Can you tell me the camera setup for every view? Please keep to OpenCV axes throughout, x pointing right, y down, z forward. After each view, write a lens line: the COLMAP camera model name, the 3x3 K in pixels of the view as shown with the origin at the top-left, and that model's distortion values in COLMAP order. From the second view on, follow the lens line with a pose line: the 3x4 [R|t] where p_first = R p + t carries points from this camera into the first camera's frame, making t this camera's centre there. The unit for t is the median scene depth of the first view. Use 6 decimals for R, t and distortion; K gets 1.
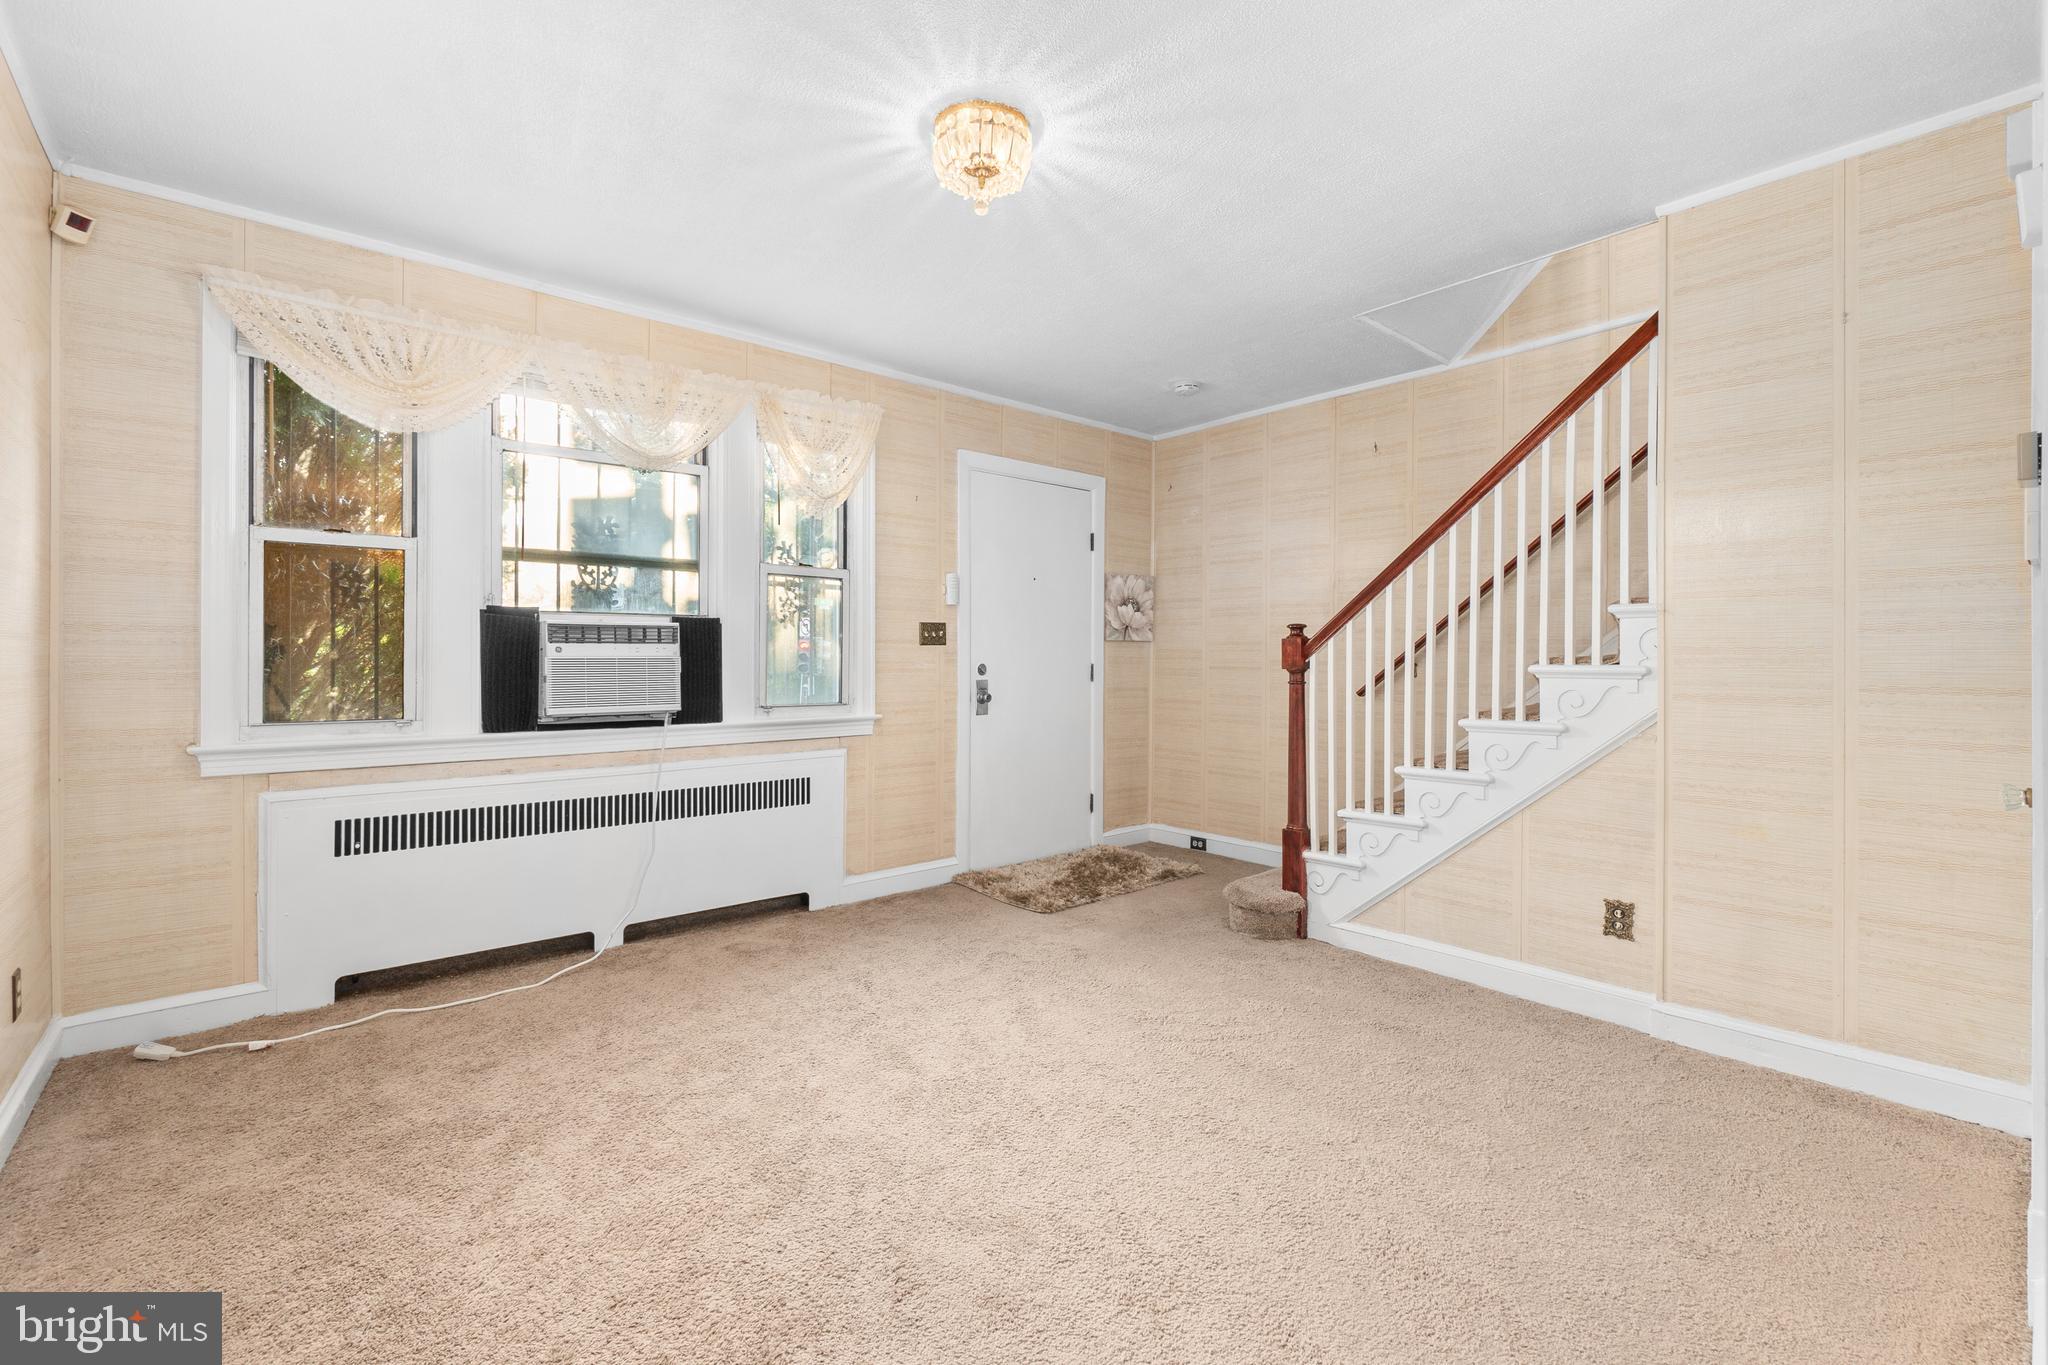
lens RADIAL K [[878.7, 0, 1013.9], [0, 878.7, 660.0], [0, 0, 1]] dist [-0.008339, -0.000049]
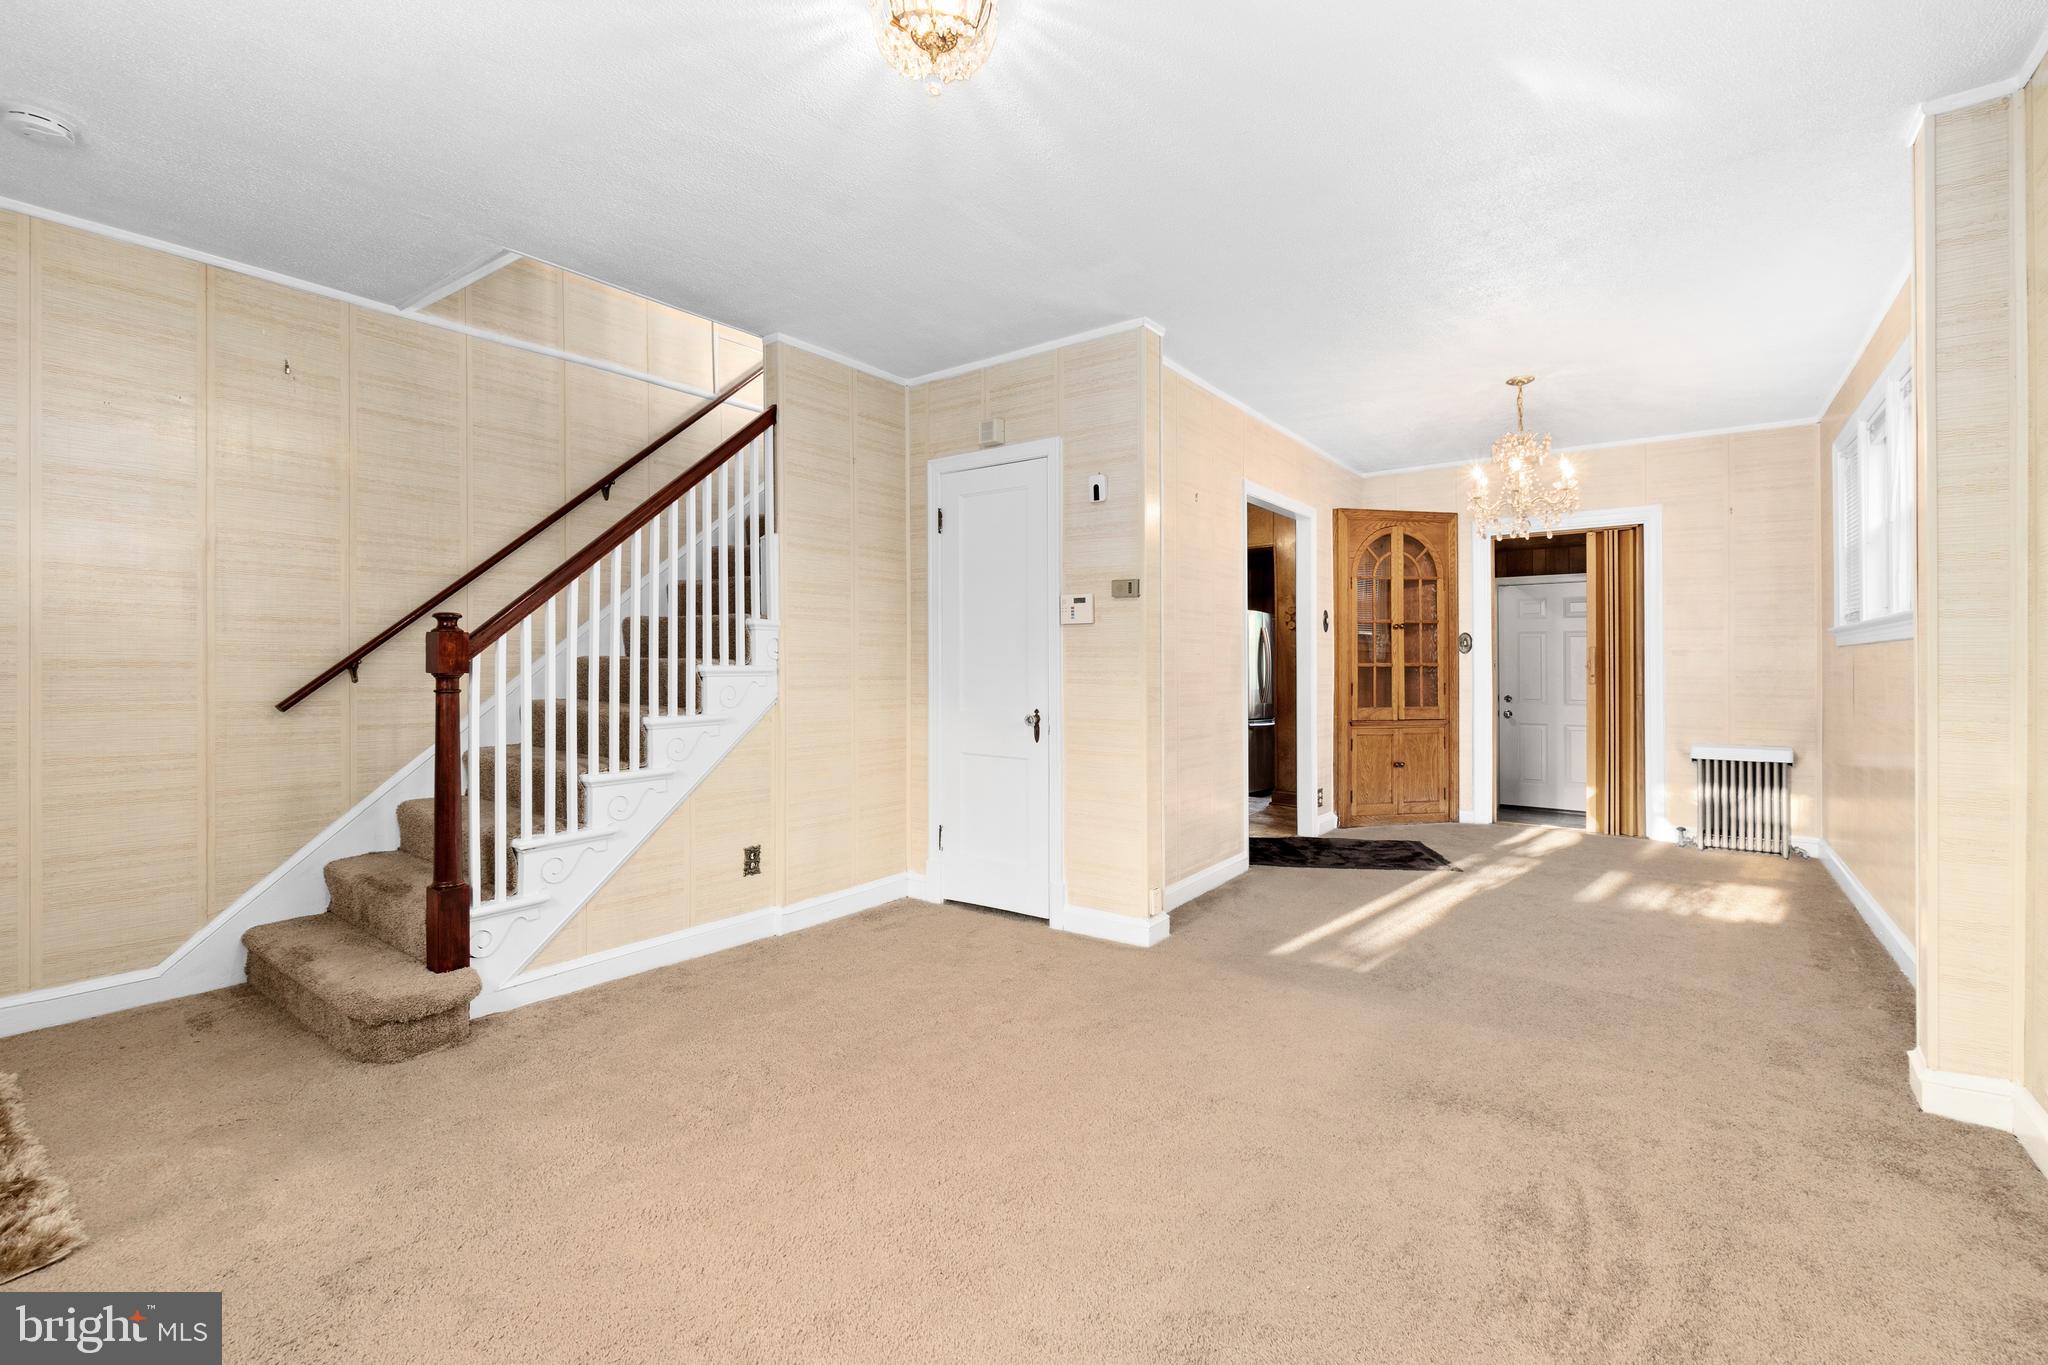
lens RADIAL K [[878.7, 0, 1013.9], [0, 878.7, 660.0], [0, 0, 1]] dist [-0.008339, -0.000049]
pose [[-0.215475, 0.002315, 0.976507, -0.532039], [0.001237, 0.999997, -0.002098, 0.001413], [-0.976508, 0.000756, -0.215478, 0.718493]]
